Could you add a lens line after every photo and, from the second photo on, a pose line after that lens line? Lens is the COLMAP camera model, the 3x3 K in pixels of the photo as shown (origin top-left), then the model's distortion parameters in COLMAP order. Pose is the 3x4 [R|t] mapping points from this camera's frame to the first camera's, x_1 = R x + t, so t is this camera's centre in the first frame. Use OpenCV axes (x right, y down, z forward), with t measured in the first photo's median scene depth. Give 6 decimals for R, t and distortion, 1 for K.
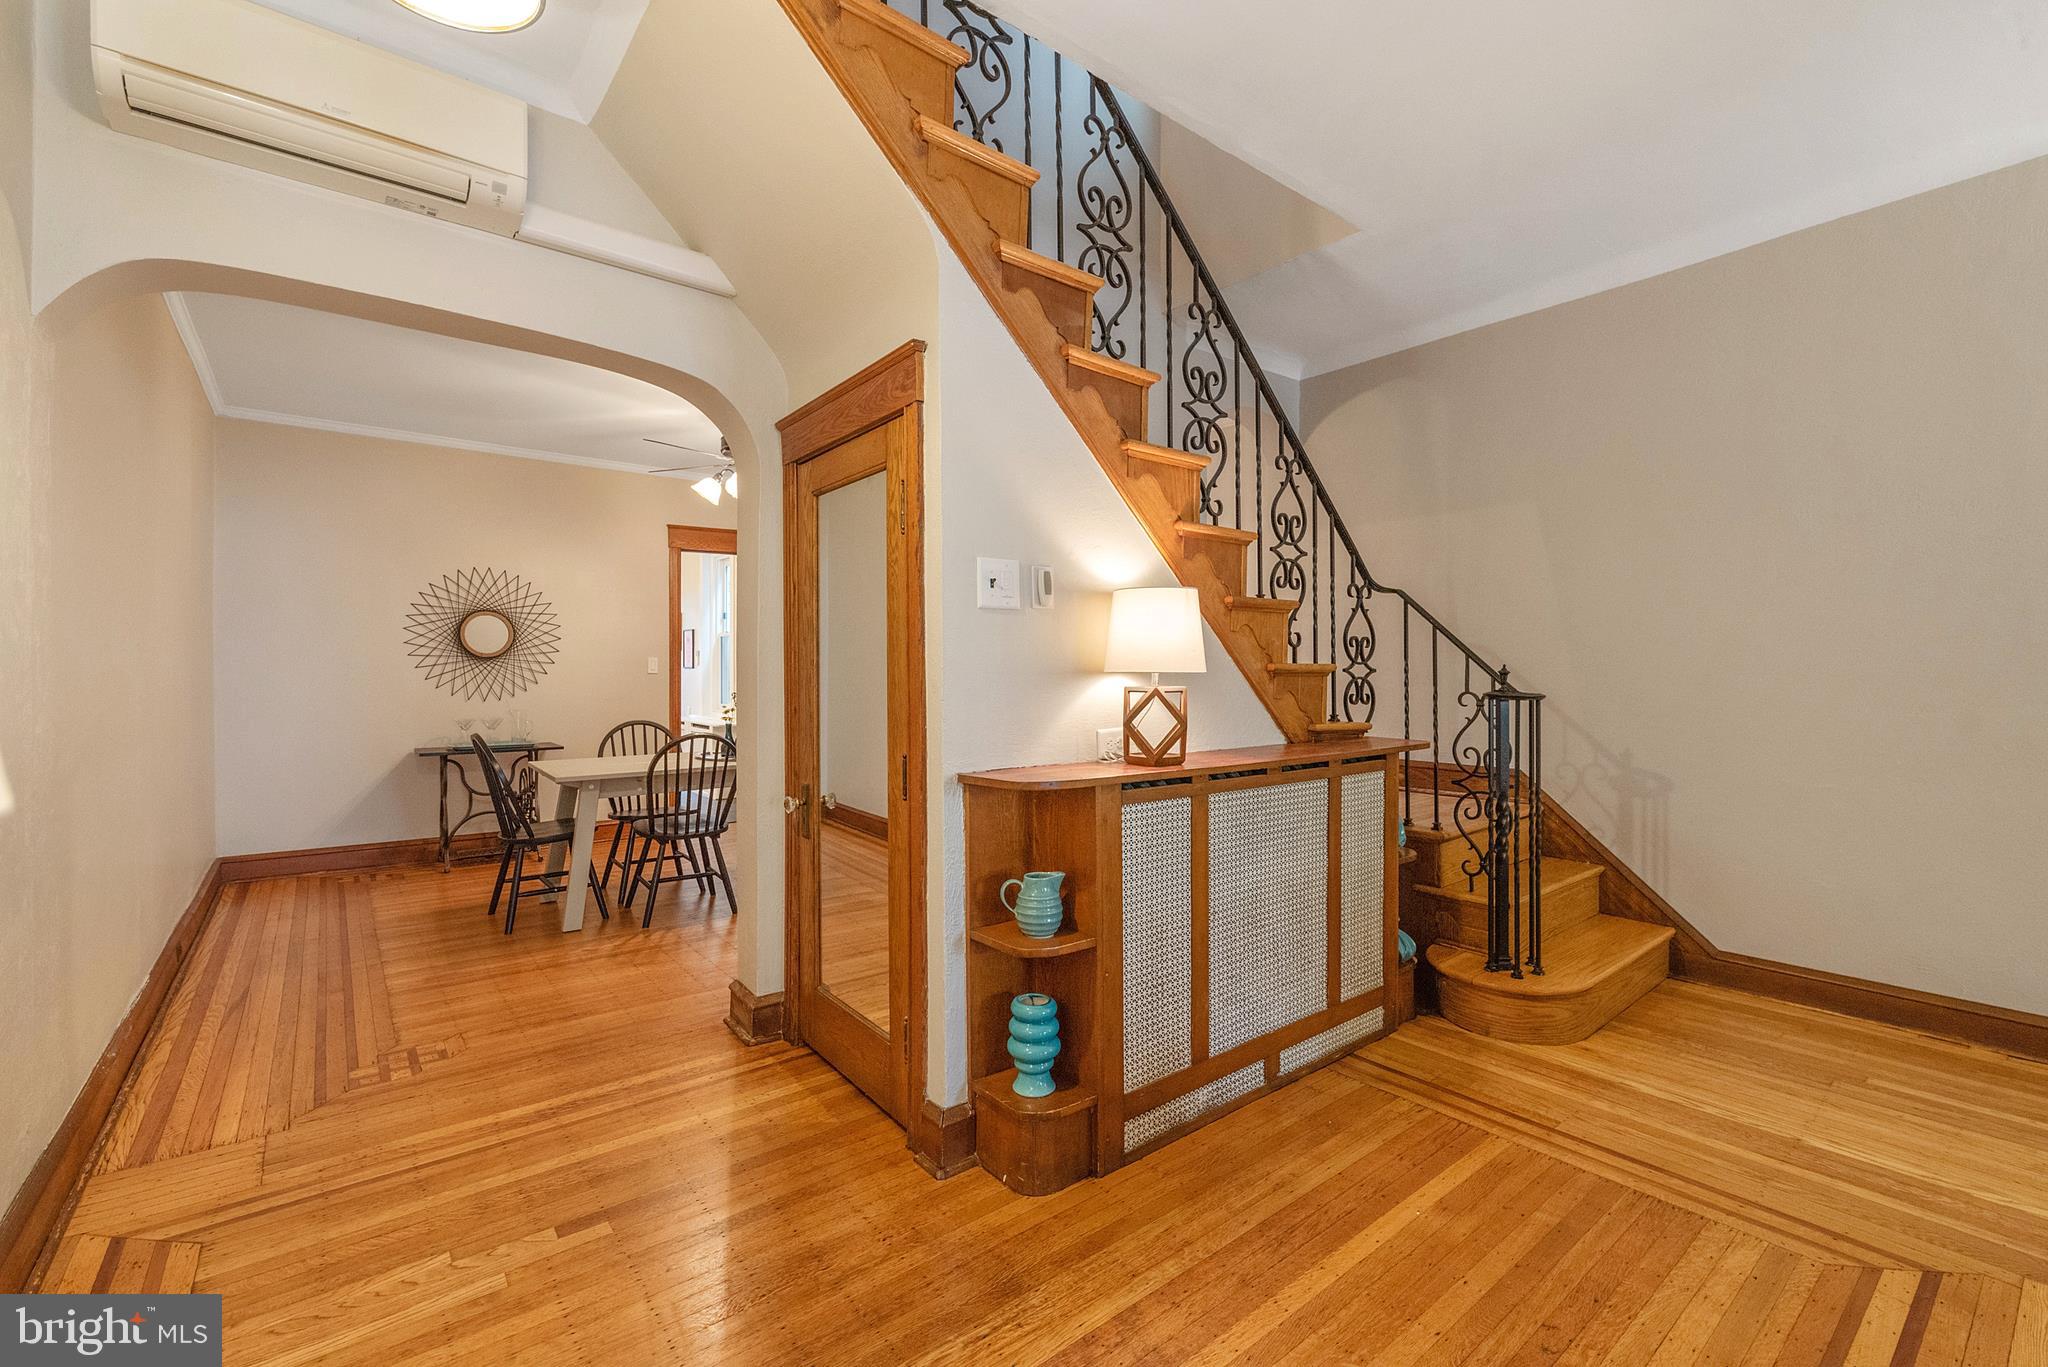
lens RADIAL K [[881.7, 0, 1035.7], [0, 881.7, 679.5], [0, 0, 1]] dist [-0.000629, -0.000166]
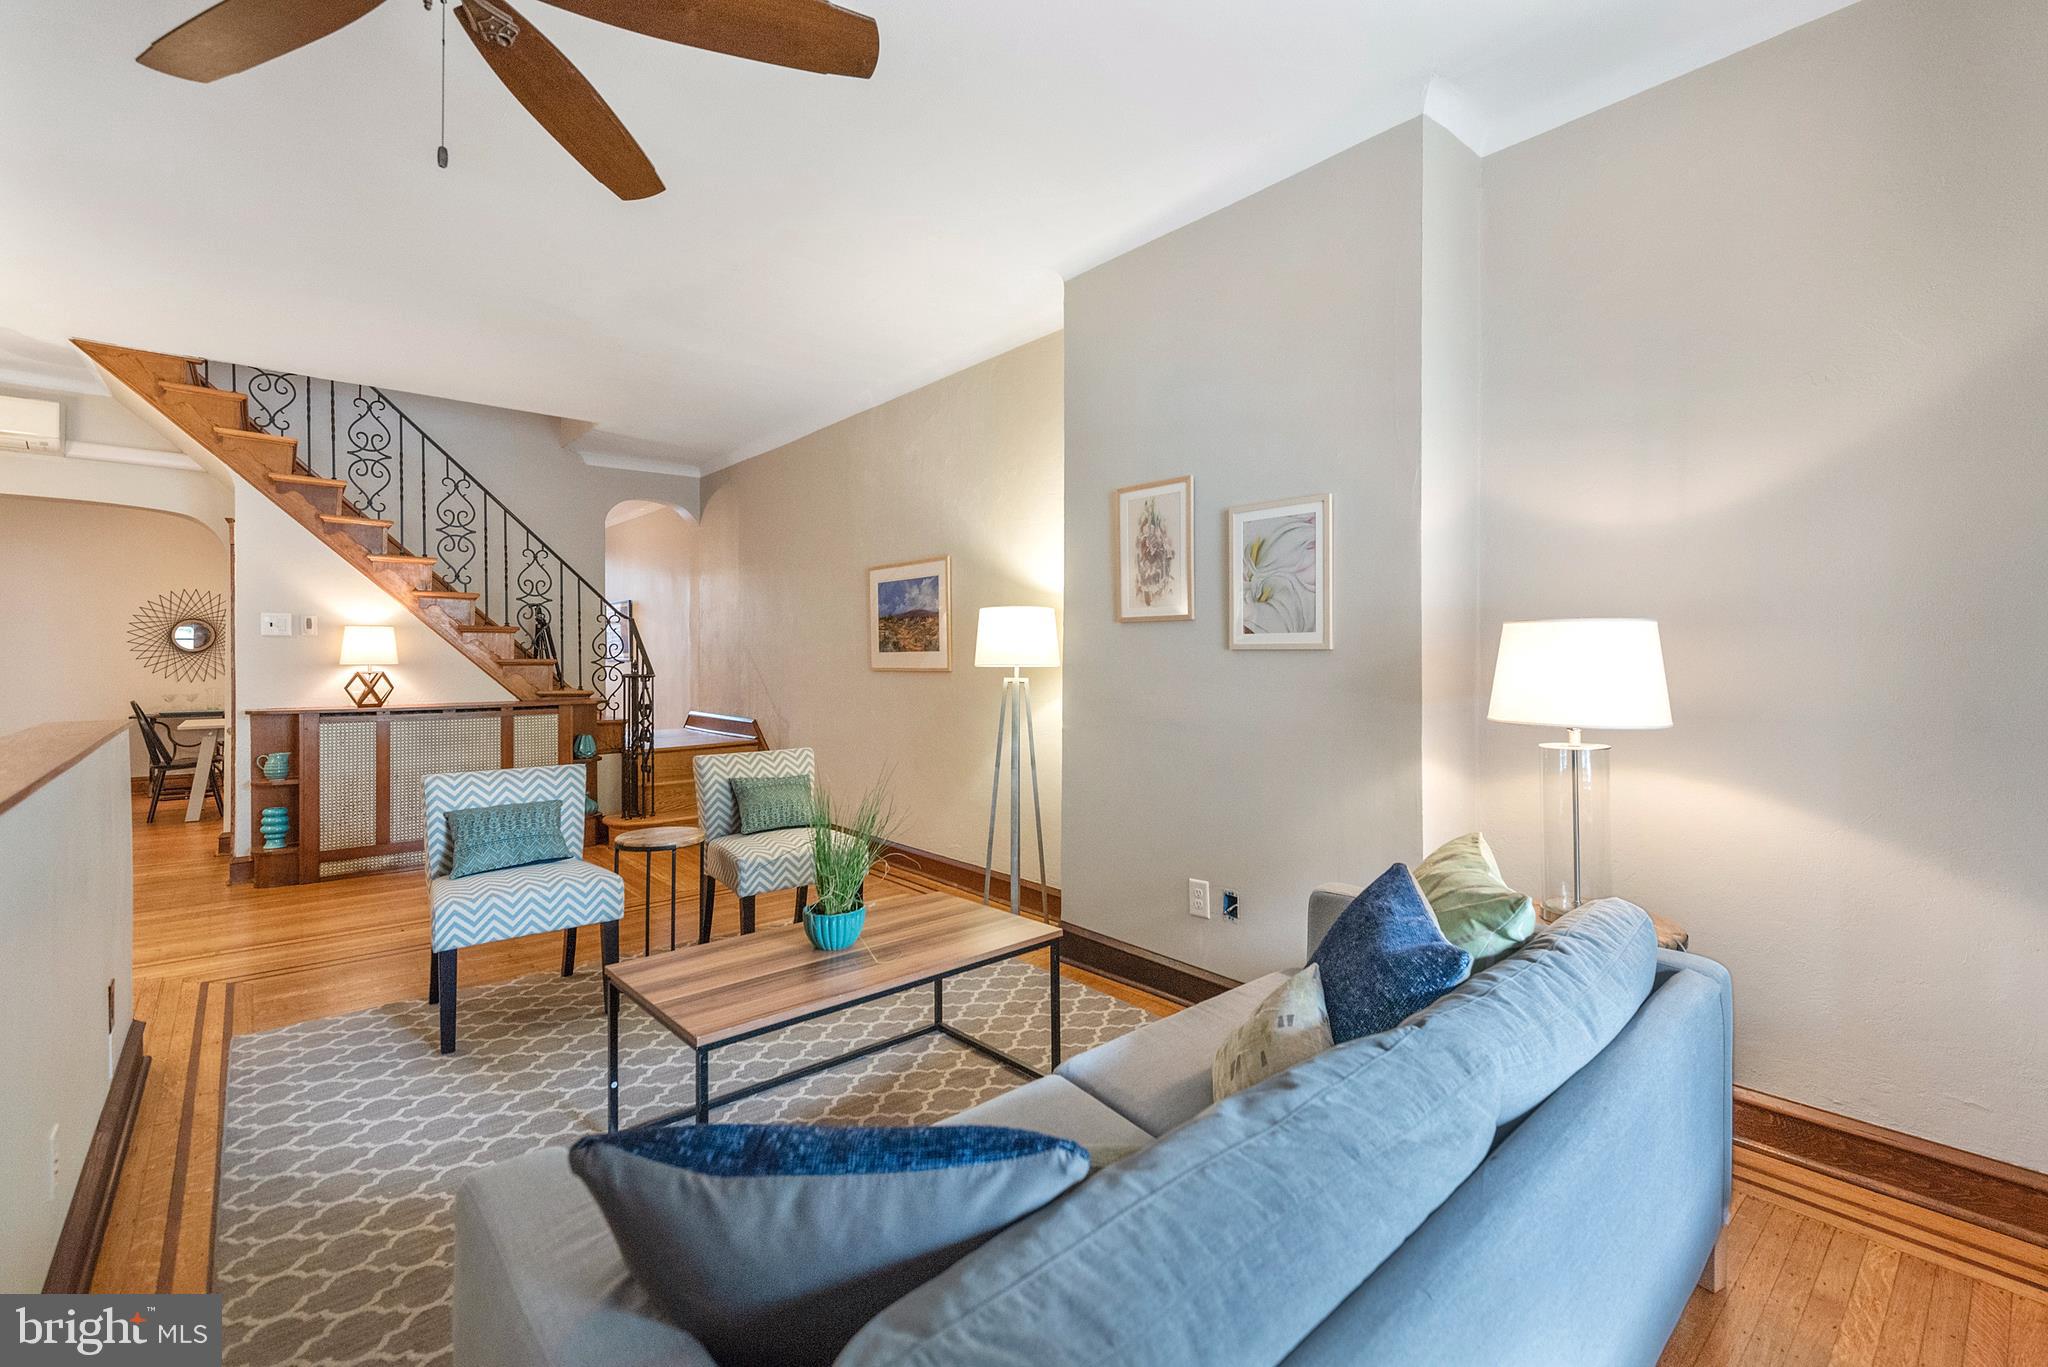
lens RADIAL K [[892.7, 0, 1035.0], [0, 892.7, 654.9], [0, 0, 1]] dist [-0.001008, -0.000173]
pose [[0.999053, -0.000627, 0.043506, 0.773417], [0.001148, 0.999928, -0.011945, -0.001091], [-0.043496, 0.011984, 0.998982, -0.579042]]
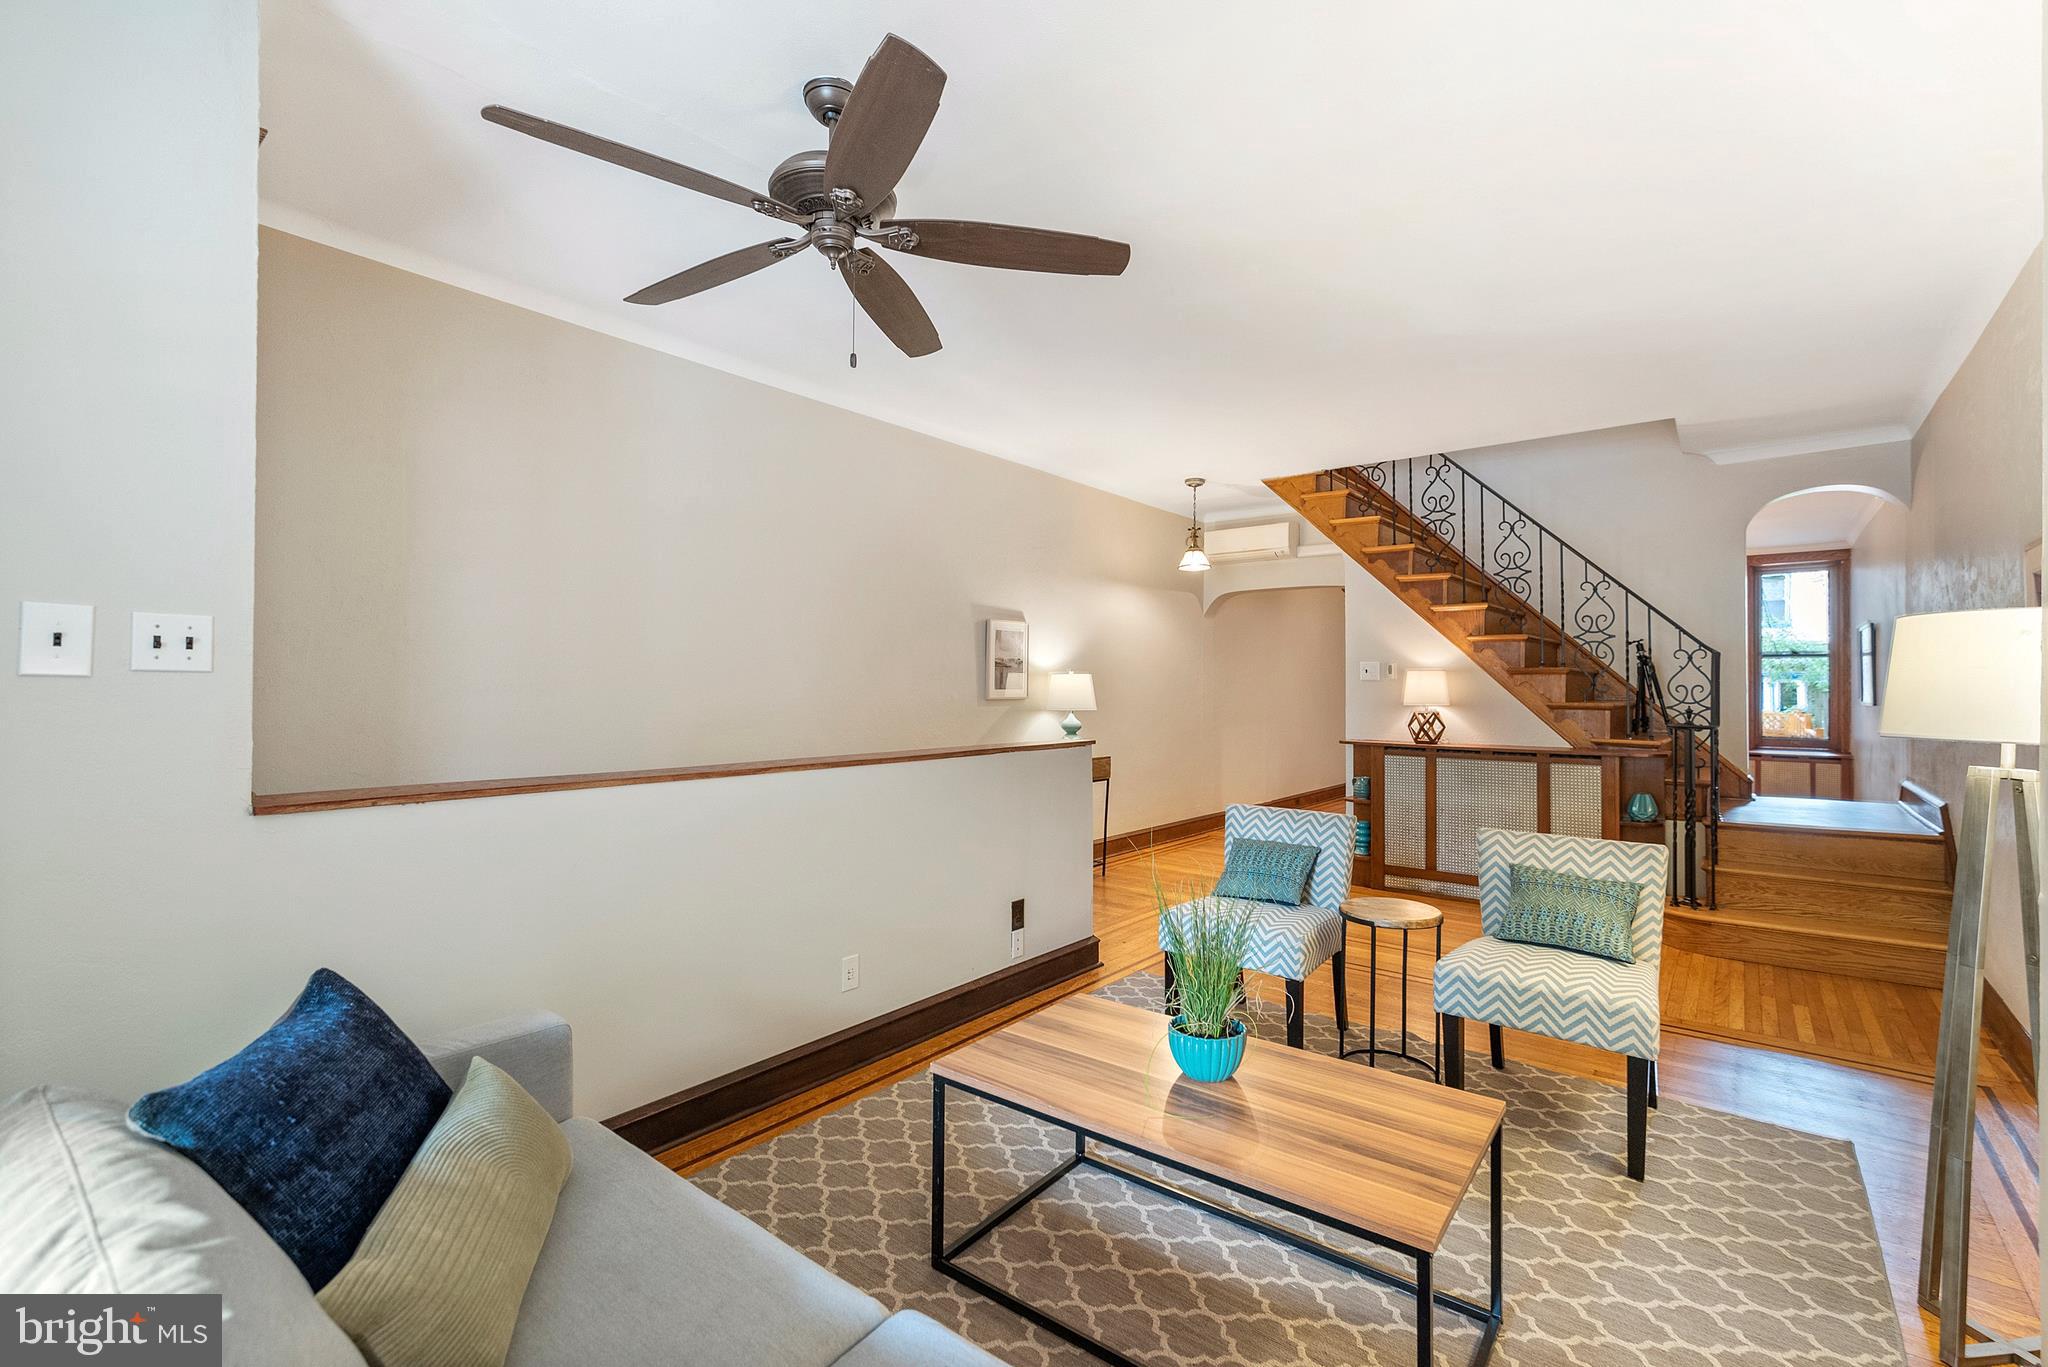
lens RADIAL K [[881.7, 0, 1035.7], [0, 881.7, 679.5], [0, 0, 1]] dist [-0.000629, -0.000166]
pose [[0.215845, -0.008878, -0.976387, 1.039295], [-0.014662, 0.999816, -0.012332, -0.014887], [0.976318, 0.016978, 0.215675, -0.254873]]
